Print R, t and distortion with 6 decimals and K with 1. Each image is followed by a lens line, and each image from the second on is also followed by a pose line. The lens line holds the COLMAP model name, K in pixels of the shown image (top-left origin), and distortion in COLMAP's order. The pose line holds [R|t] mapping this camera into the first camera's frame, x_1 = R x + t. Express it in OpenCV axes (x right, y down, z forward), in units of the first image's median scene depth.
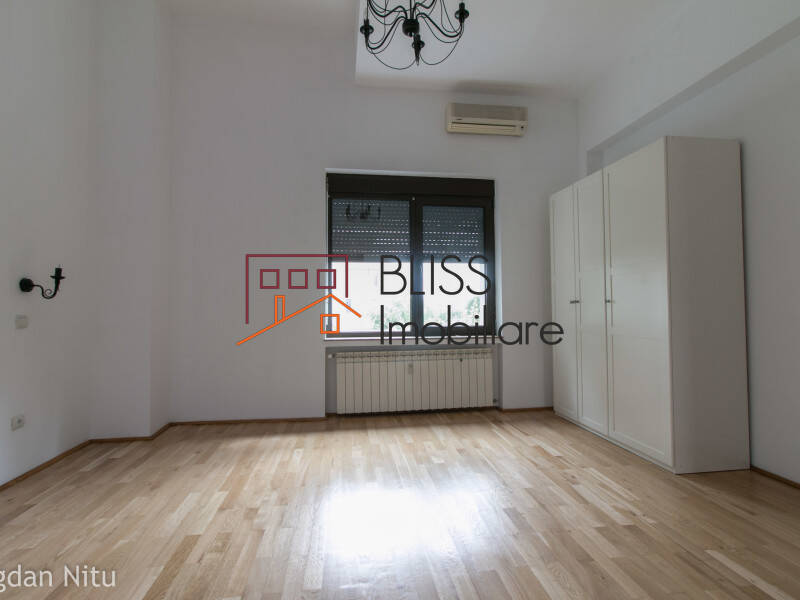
lens RADIAL K [[417.4, 0, 400.3], [0, 417.4, 300.7], [0, 0, 1]] dist [0.002322, -0.000089]
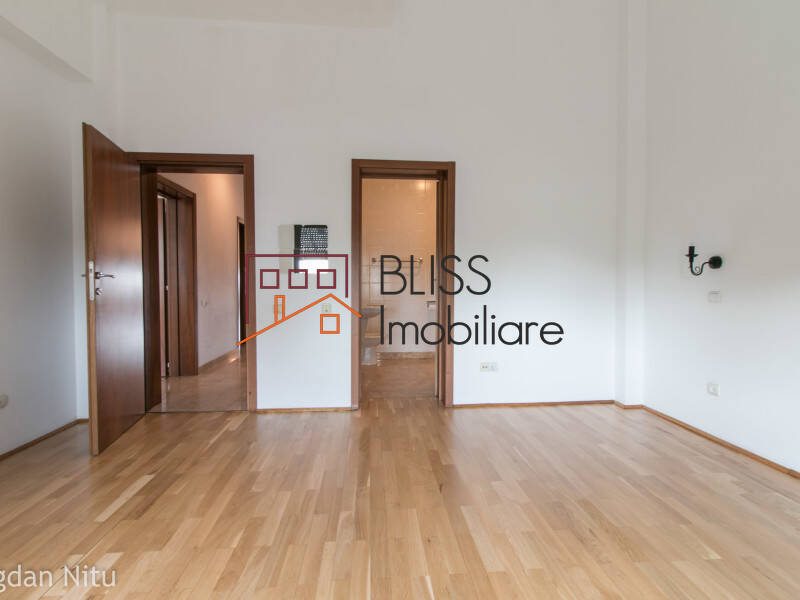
lens RADIAL K [[417.4, 0, 400.2], [0, 417.4, 298.1], [0, 0, 1]] dist [0.002322, -0.000089]
pose [[-0.997970, 0.007606, 0.063228, -0.084856], [0.008981, 0.999729, 0.021490, 0.030187], [-0.063048, 0.022015, -0.997768, 2.140112]]
